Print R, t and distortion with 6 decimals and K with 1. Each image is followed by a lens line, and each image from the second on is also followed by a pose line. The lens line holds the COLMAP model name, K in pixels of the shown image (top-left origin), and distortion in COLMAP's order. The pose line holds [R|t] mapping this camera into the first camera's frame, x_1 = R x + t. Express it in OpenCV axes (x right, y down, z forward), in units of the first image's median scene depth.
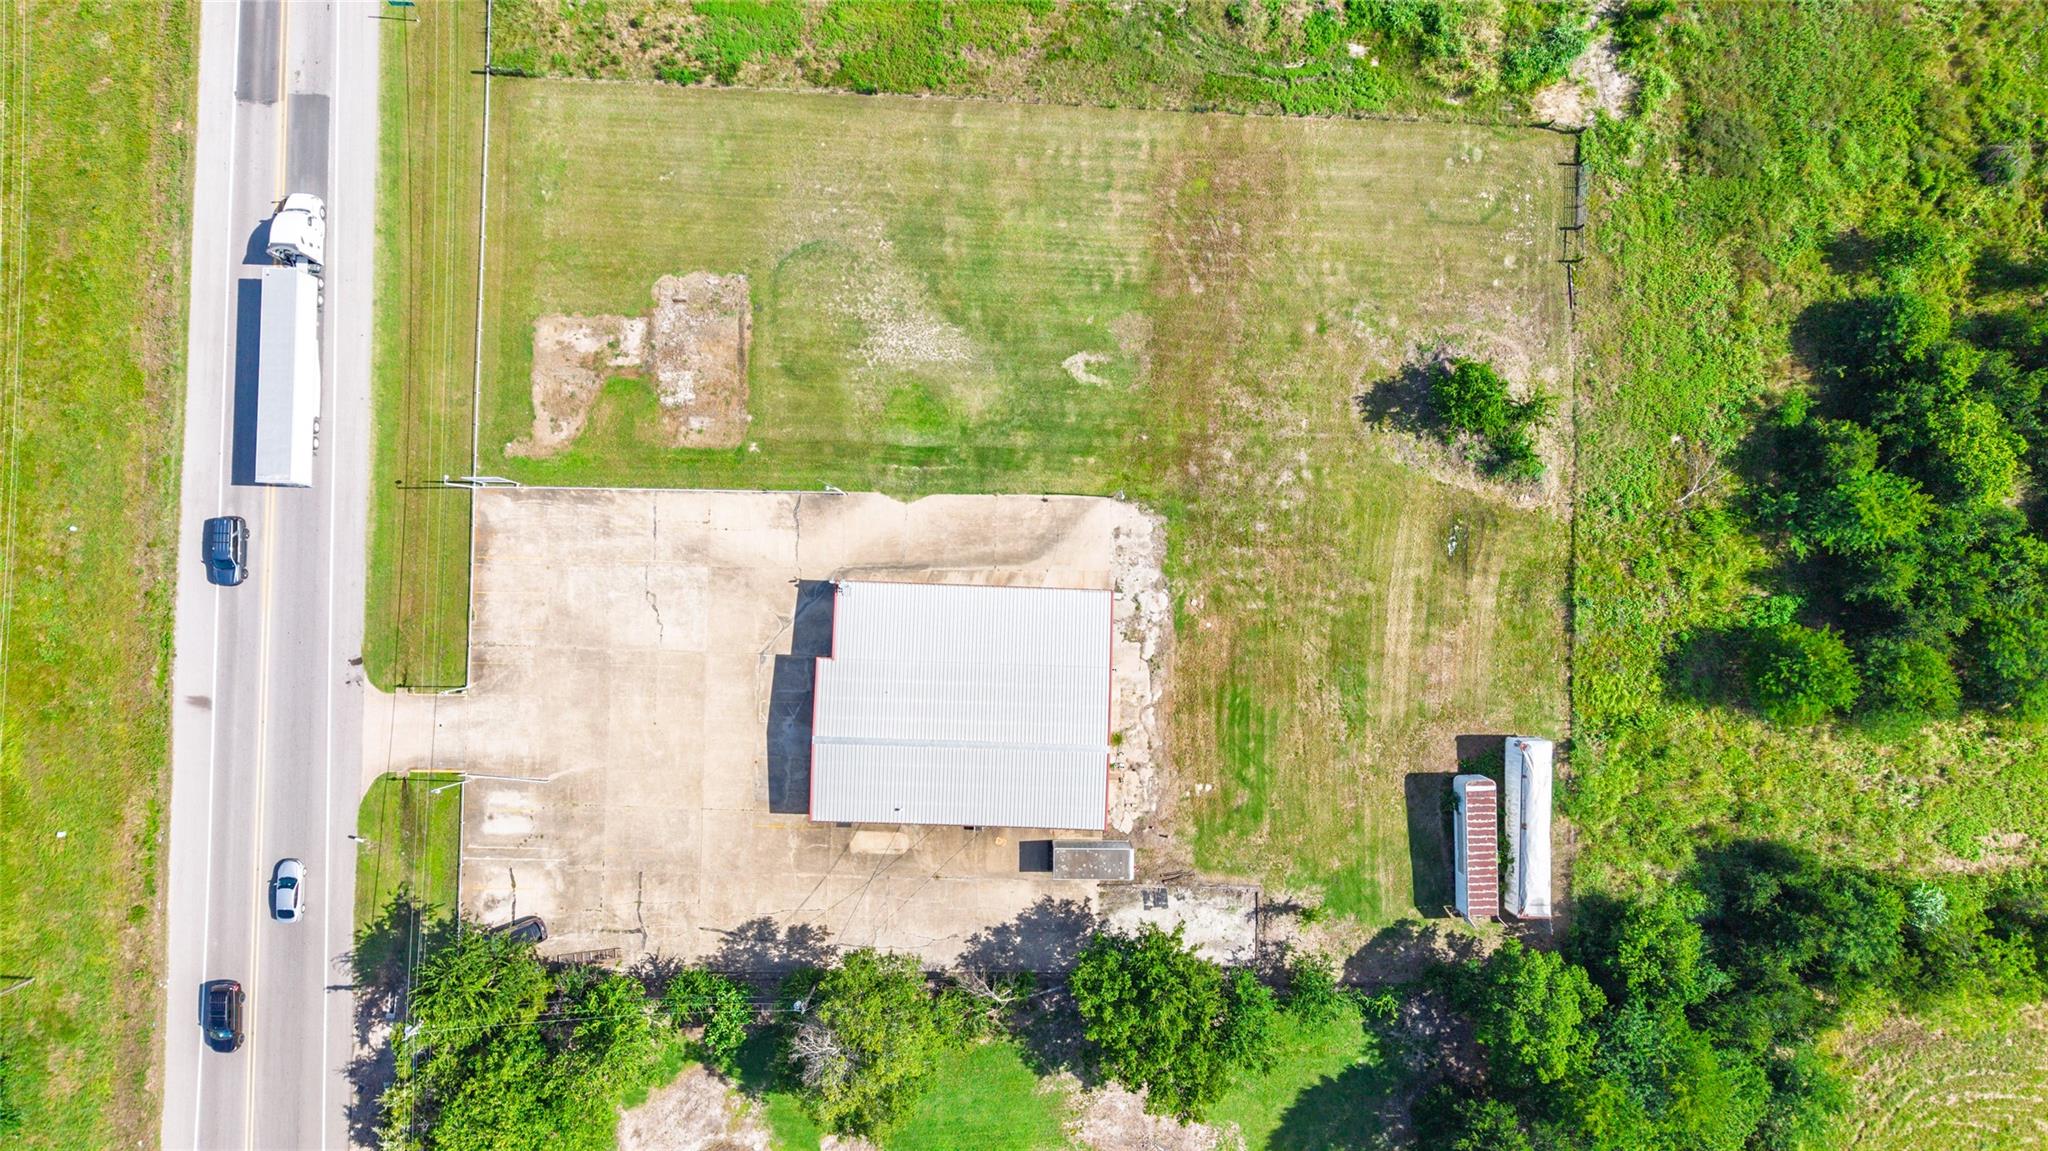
lens RADIAL K [[1371.3, 0, 1030.4], [0, 1371.3, 569.9], [0, 0, 1]] dist [0.059890, -0.073095]
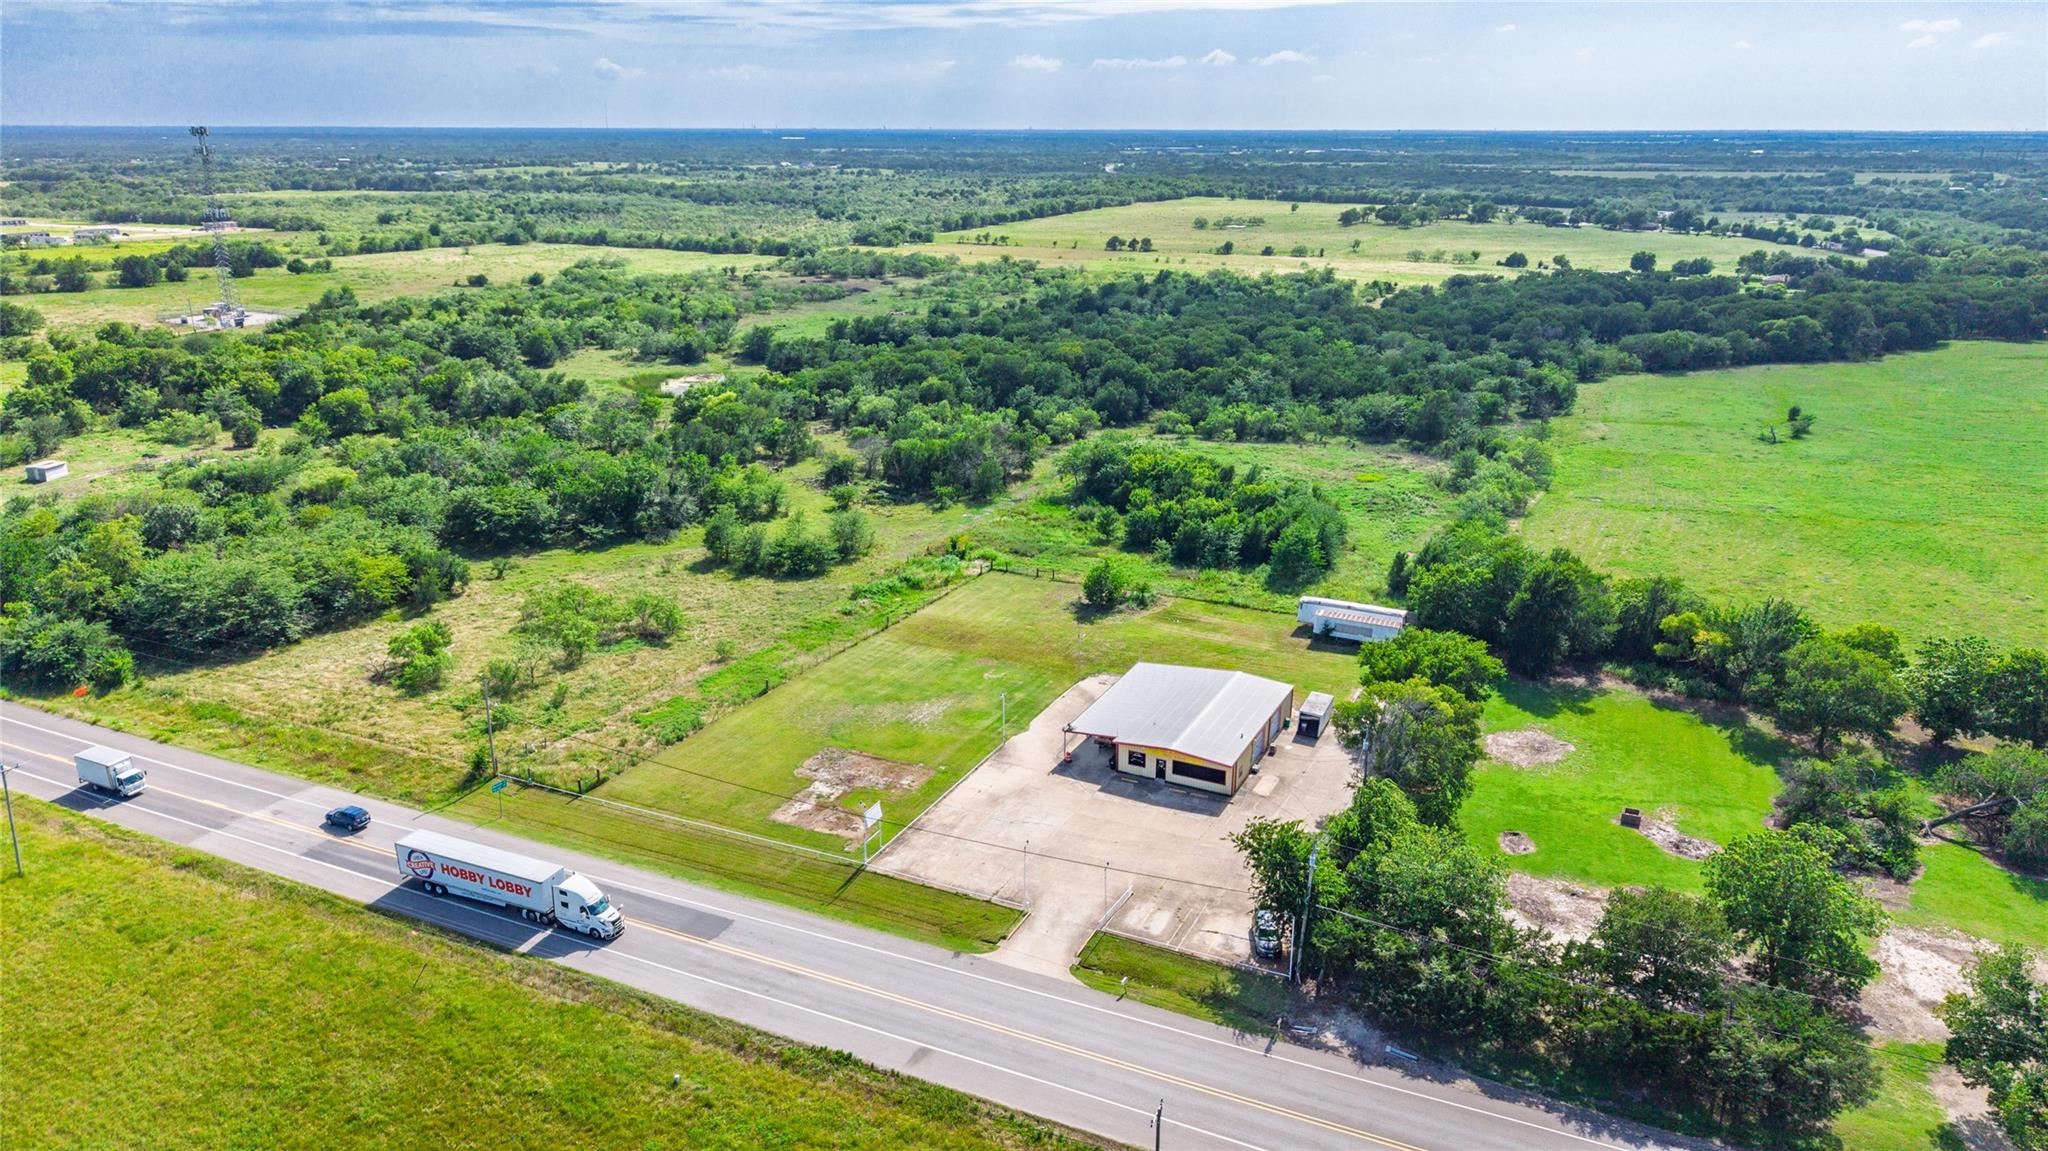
lens RADIAL K [[1344.2, 0, 1024.0], [0, 1344.2, 575.5], [0, 0, 1]] dist [0.123509, -0.292689]
pose [[0.405586, -0.294613, 0.865276, -1.220800], [0.914046, 0.135307, -0.382376, 0.444760], [-0.004425, 0.945989, 0.324169, 0.410580]]
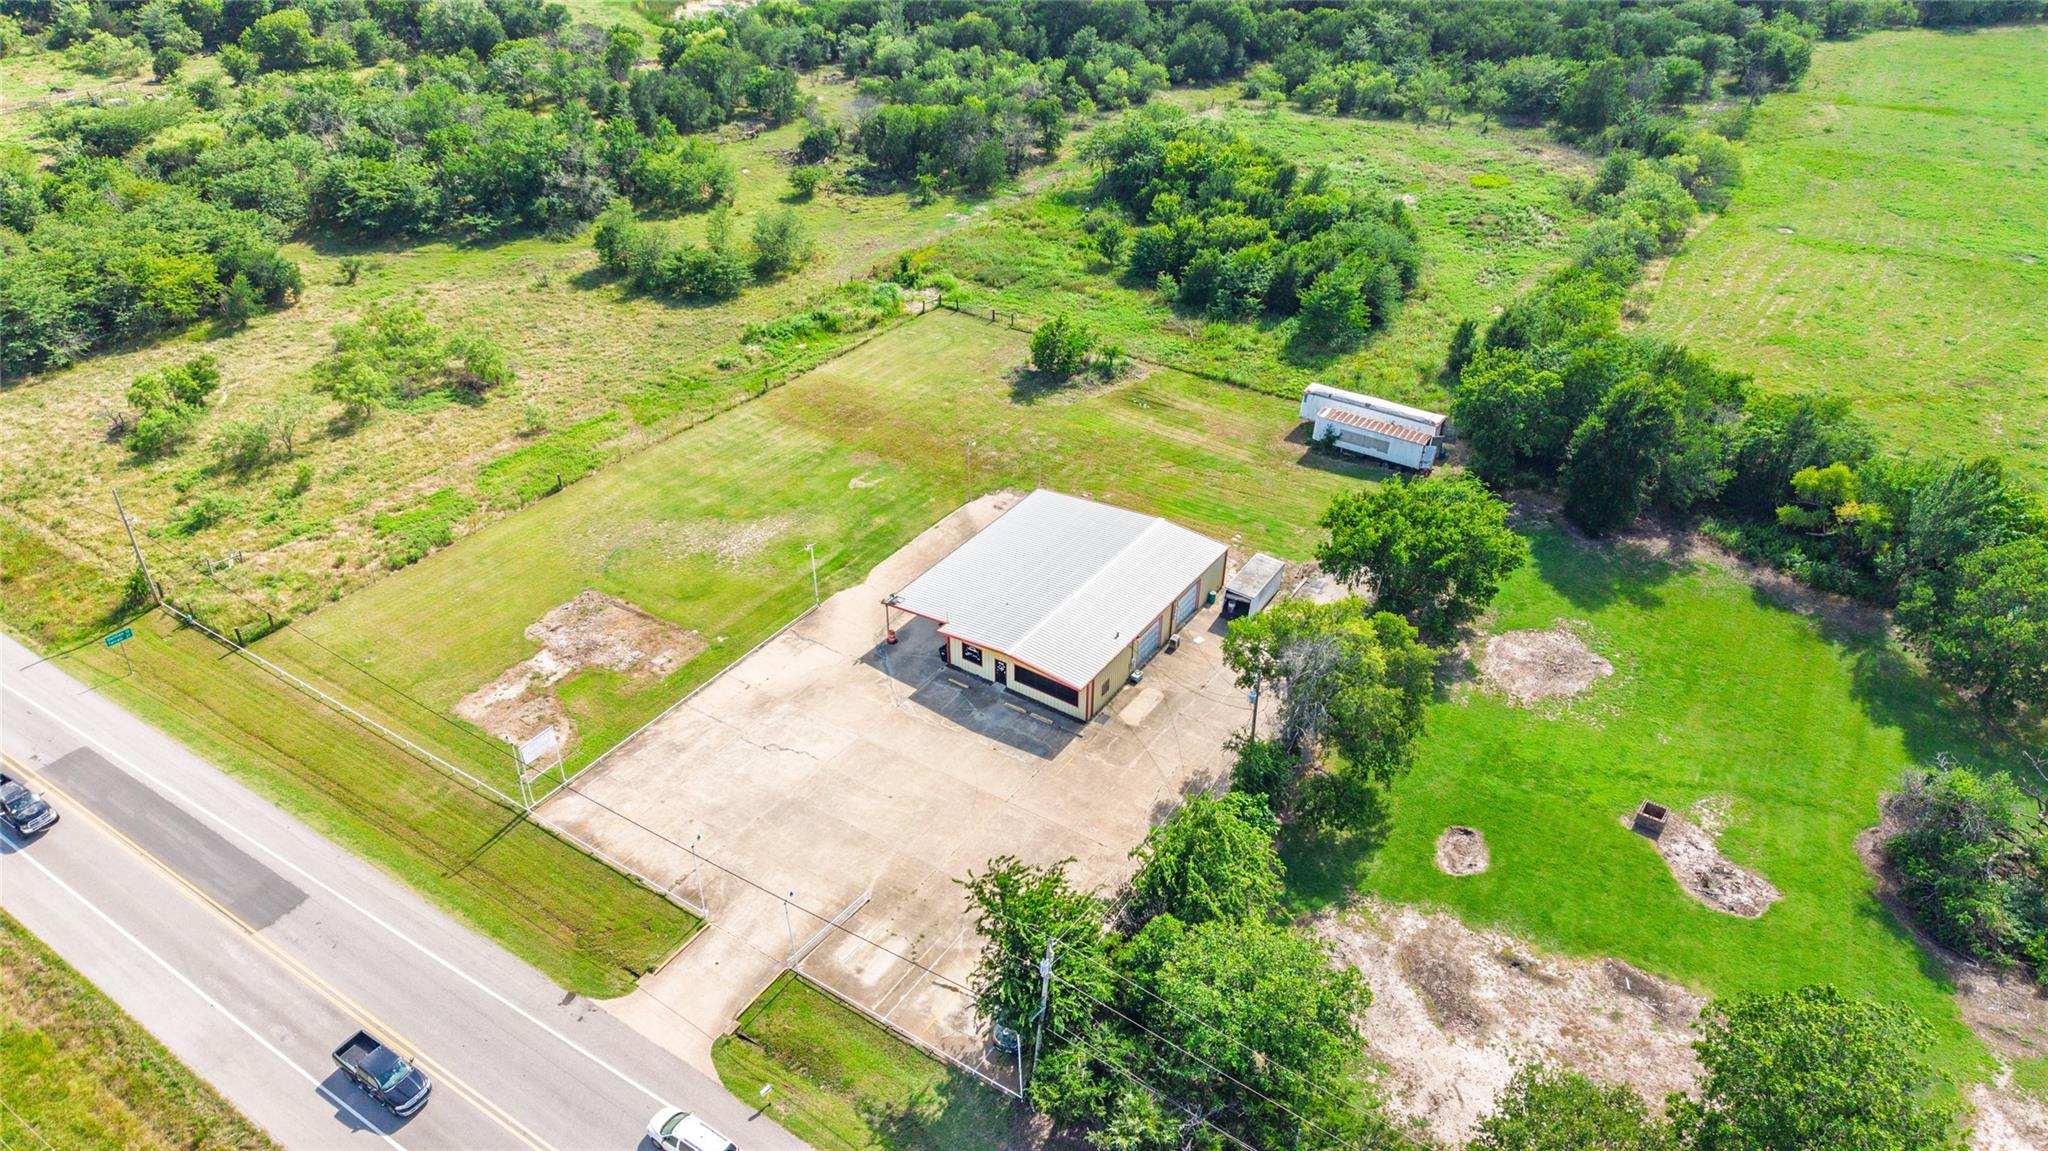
lens RADIAL K [[1356.2, 0, 1032.8], [0, 1356.2, 582.3], [0, 0, 1]] dist [0.048016, -0.072409]
pose [[0.523932, -0.480620, 0.703207, -0.739344], [0.851742, 0.301113, -0.428798, 0.495618], [-0.005656, 0.823611, 0.567126, 0.420790]]
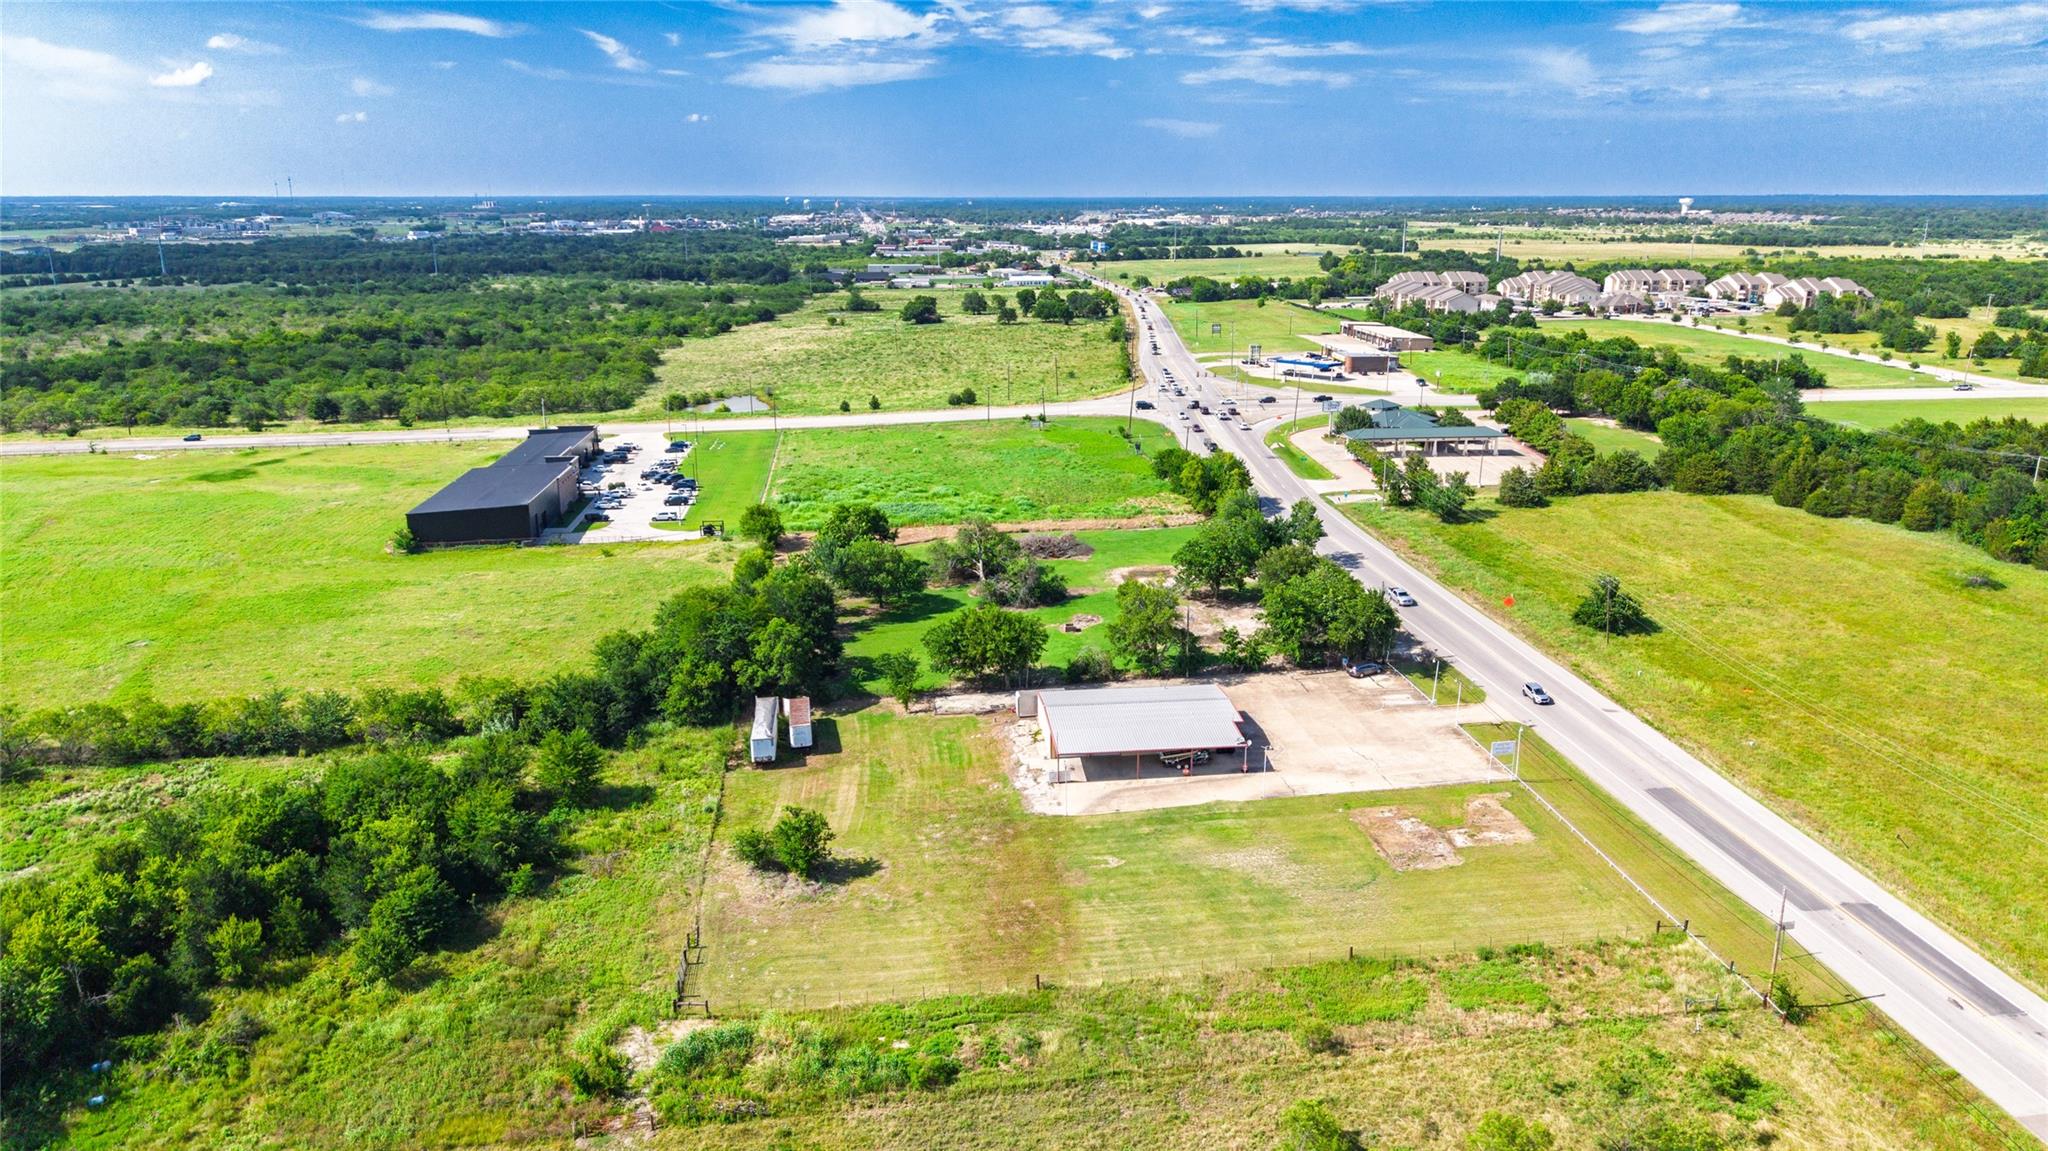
lens RADIAL K [[1371.3, 0, 1030.4], [0, 1371.3, 569.9], [0, 0, 1]] dist [0.059890, -0.073095]
pose [[-0.989103, 0.029944, -0.144145, 0.280275], [-0.146999, -0.254711, 0.955779, -1.259223], [-0.008096, 0.966554, 0.256337, 0.432439]]
